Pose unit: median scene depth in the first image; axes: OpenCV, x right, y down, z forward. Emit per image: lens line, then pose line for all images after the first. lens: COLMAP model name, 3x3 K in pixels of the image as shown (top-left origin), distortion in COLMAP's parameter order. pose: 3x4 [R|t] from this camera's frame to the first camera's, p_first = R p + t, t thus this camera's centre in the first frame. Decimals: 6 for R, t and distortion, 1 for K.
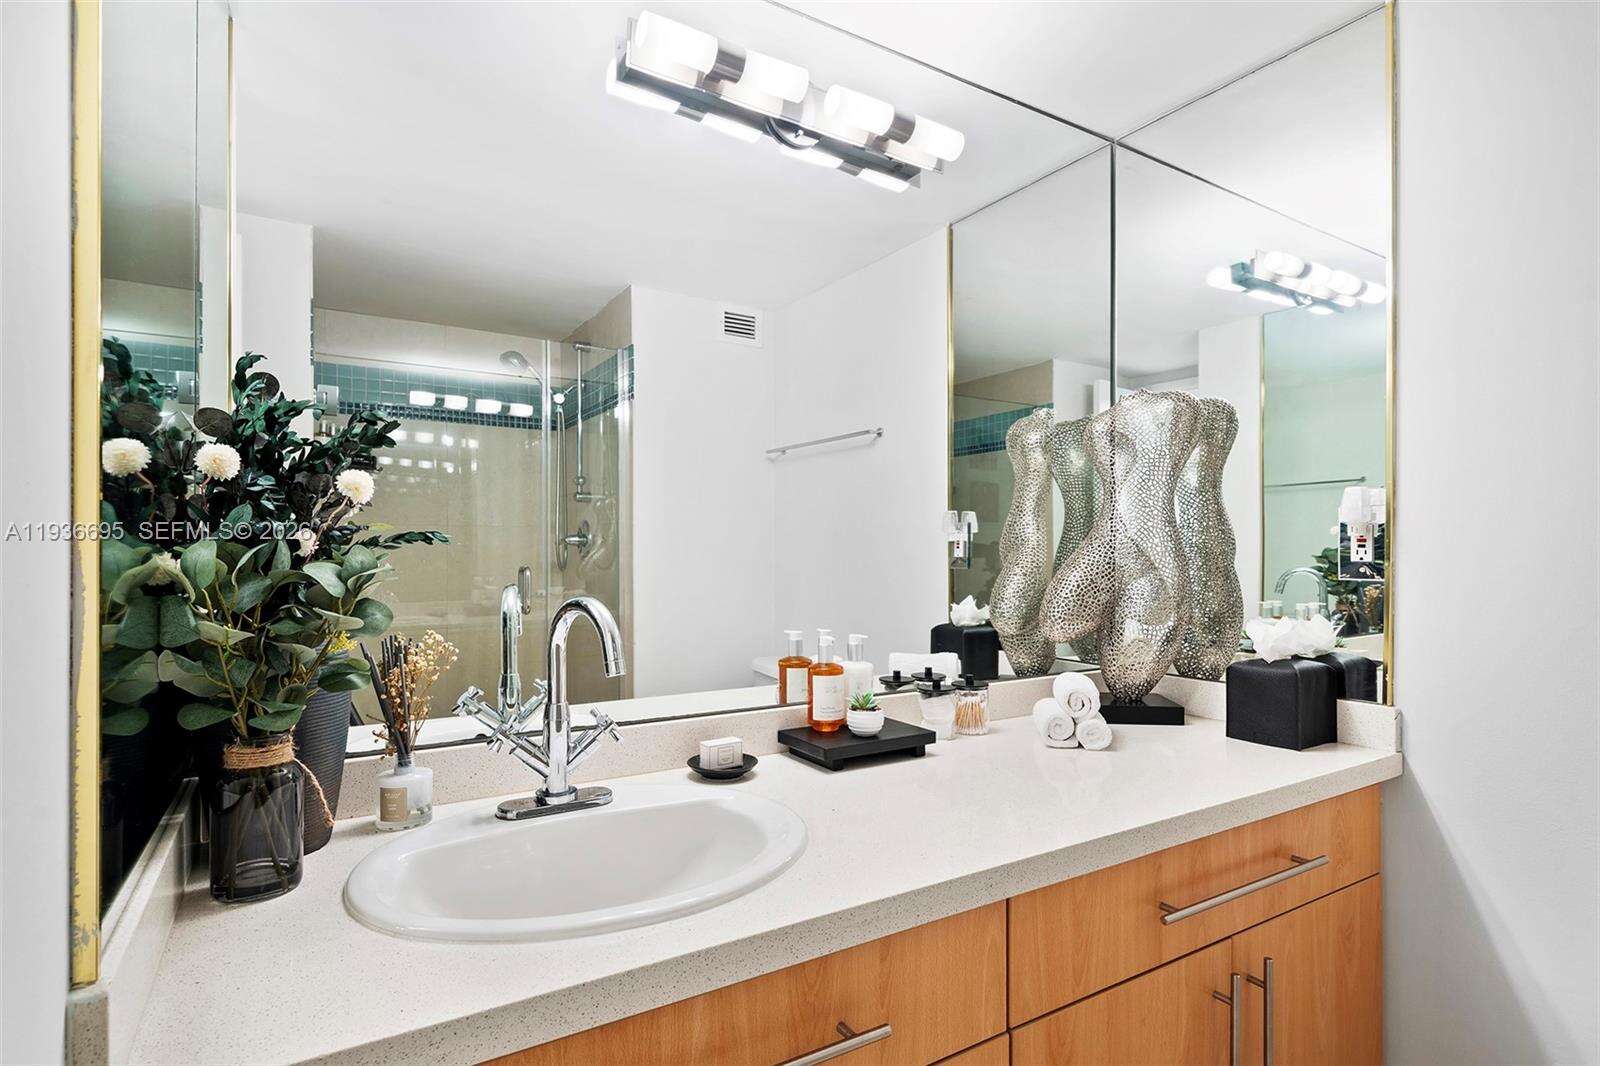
lens RADIAL K [[798.9, 0, 800.0], [0, 798.9, 533.0], [0, 0, 1]] dist [0.002316, 0.001003]
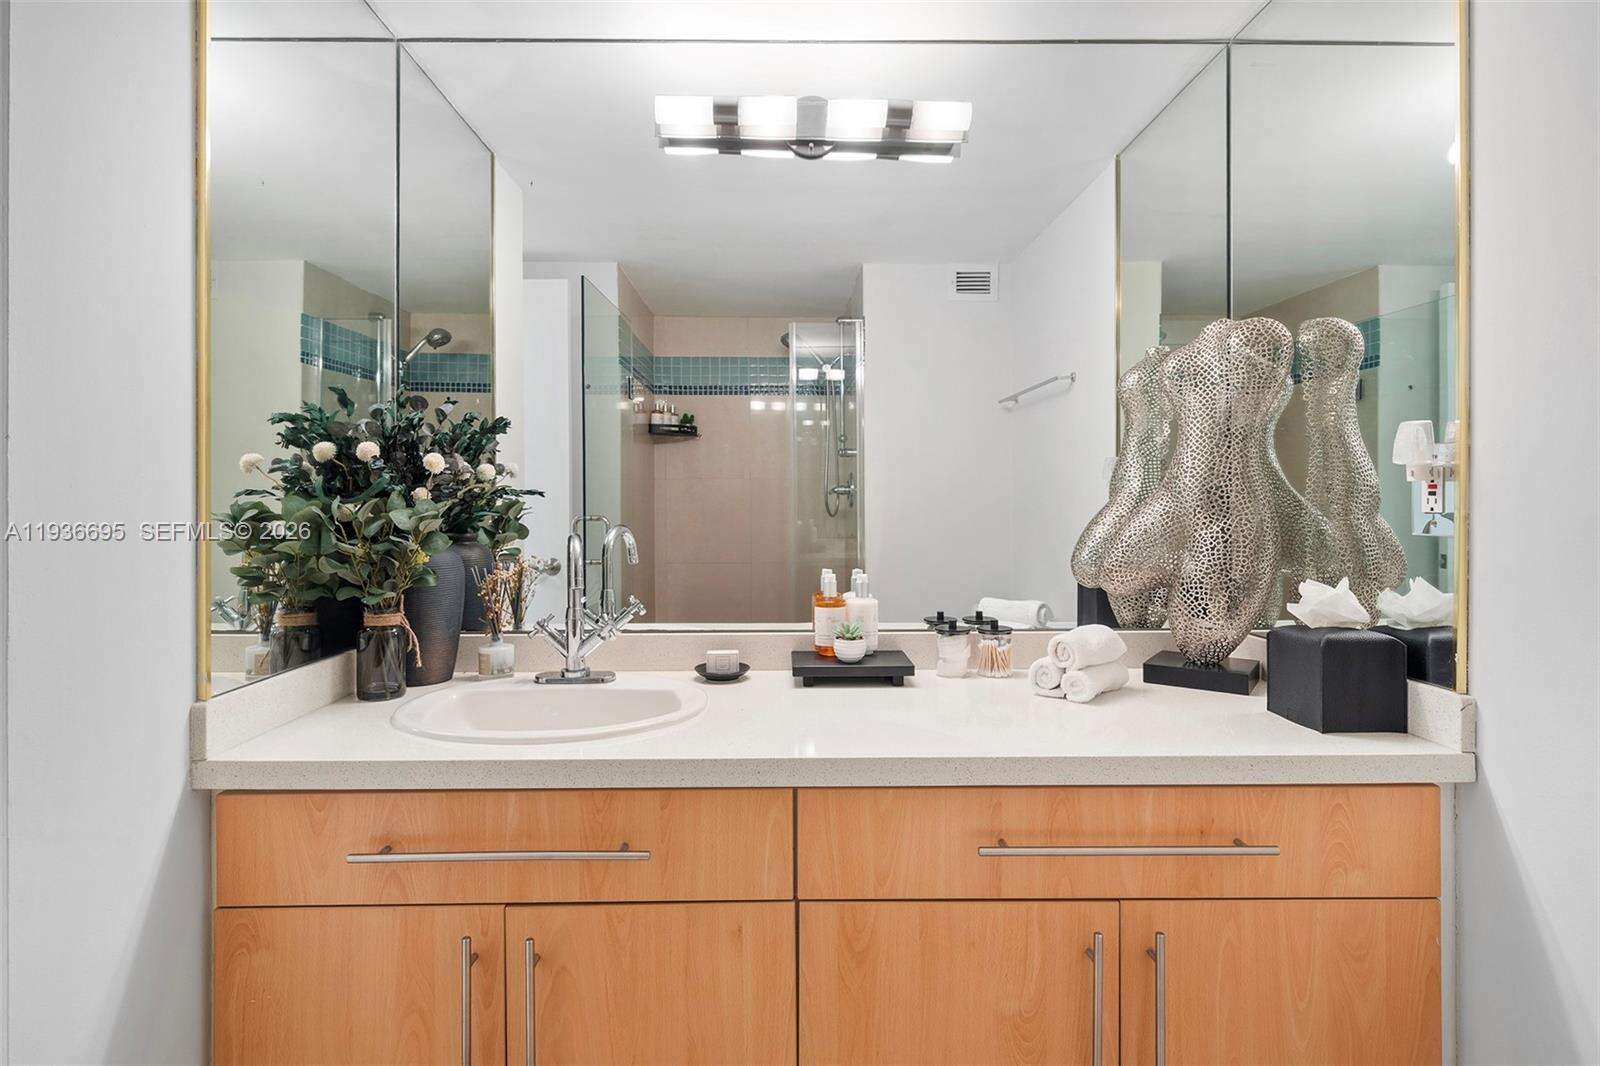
lens RADIAL K [[787.2, 0, 797.3], [0, 787.2, 486.4], [0, 0, 1]] dist [-0.000934, -0.000386]
pose [[0.860467, -0.011285, -0.509381, 0.584270], [0.015661, 0.999868, 0.004305, -0.004411], [0.509265, -0.011681, 0.860530, -0.008593]]
